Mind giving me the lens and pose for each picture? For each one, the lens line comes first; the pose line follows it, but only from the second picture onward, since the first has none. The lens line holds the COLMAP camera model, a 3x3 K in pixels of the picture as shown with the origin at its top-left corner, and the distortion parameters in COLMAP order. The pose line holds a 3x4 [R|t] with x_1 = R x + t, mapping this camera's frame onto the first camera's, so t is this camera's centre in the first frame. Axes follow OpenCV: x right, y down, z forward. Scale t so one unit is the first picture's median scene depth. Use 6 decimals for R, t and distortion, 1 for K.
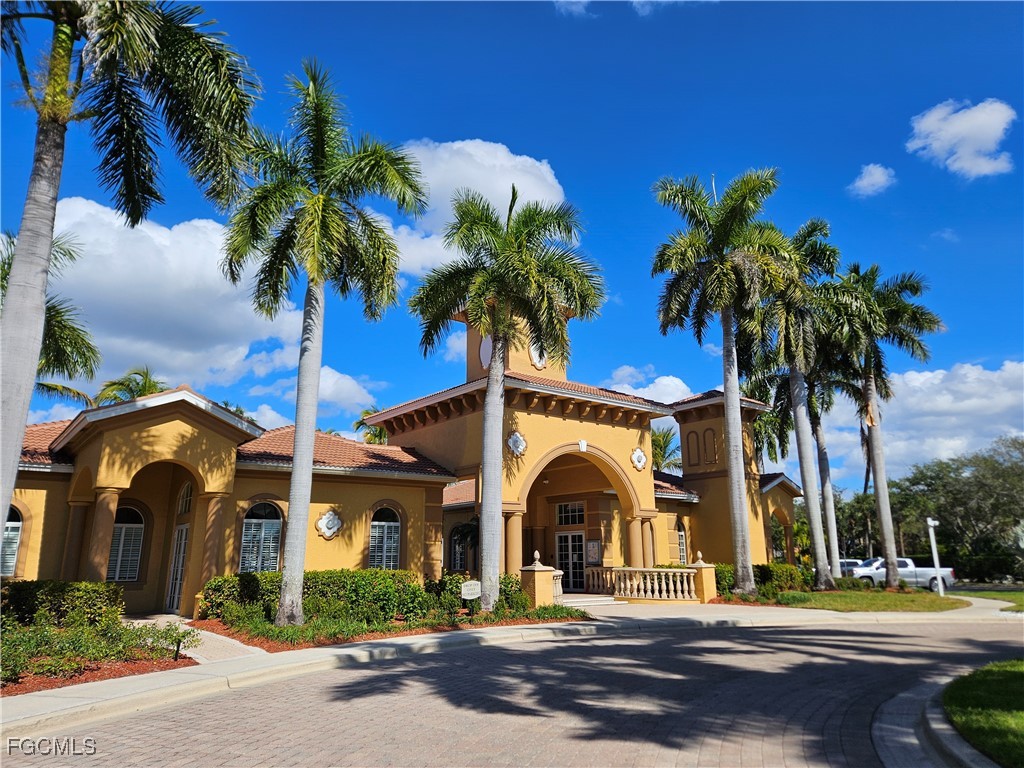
lens RADIAL K [[706.3, 0, 518.3], [0, 706.3, 395.0], [0, 0, 1]] dist [0.046031, -0.028173]
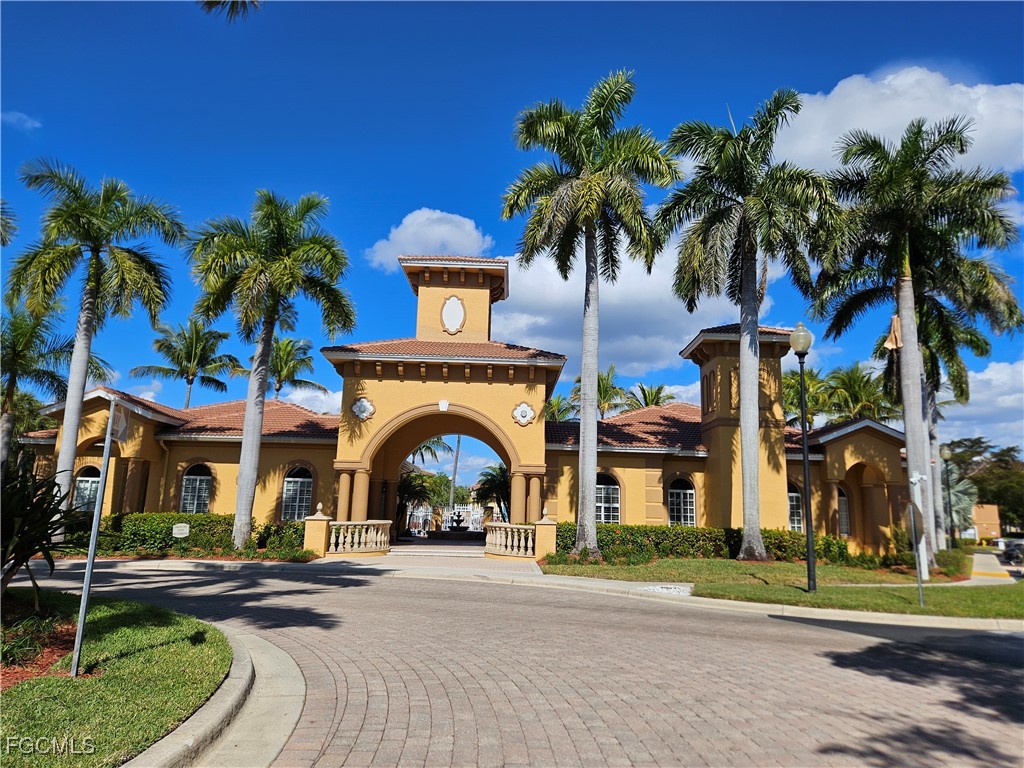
lens RADIAL K [[706.3, 0, 516.8], [0, 706.3, 378.2], [0, 0, 1]] dist [0.046031, -0.028173]
pose [[0.801411, -0.084018, -0.592184, 0.867804], [0.104716, 0.994502, 0.000615, 0.045708], [0.588877, -0.062504, 0.805802, 0.240425]]
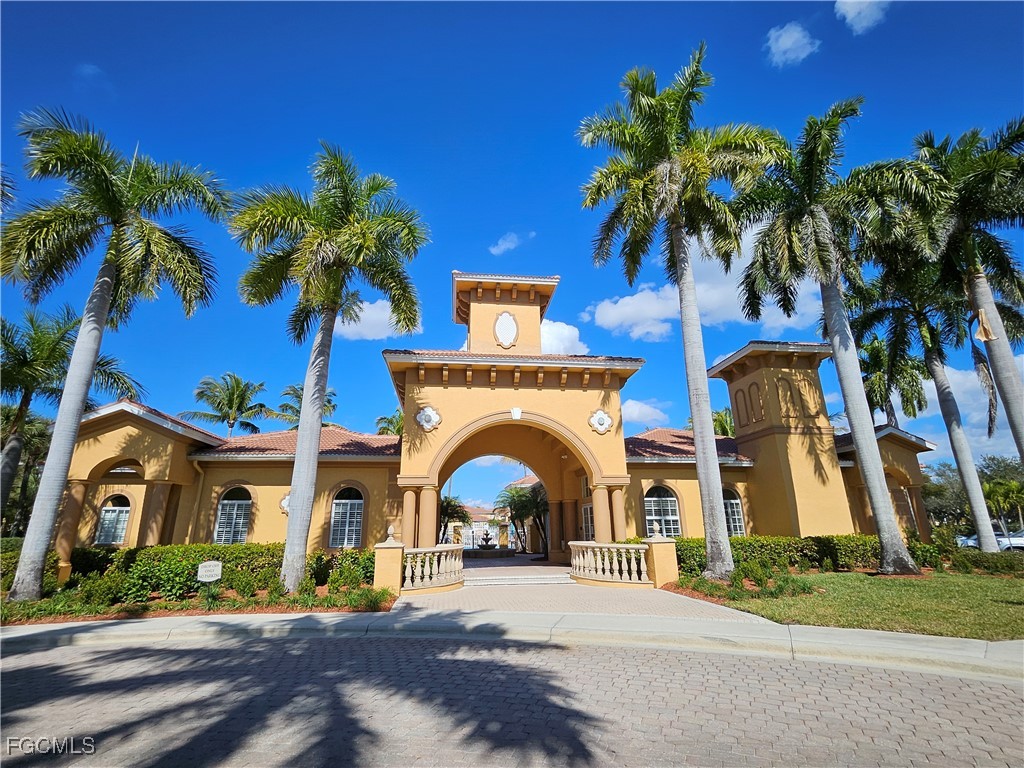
lens RADIAL K [[460.1, 0, 499.4], [0, 460.1, 393.2], [0, 0, 1]] dist [-0.000708, -0.000612]
pose [[0.852763, -0.149269, -0.500514, 0.421054], [0.123191, 0.988738, -0.084982, 0.102795], [0.507562, 0.010810, 0.861547, 0.484898]]
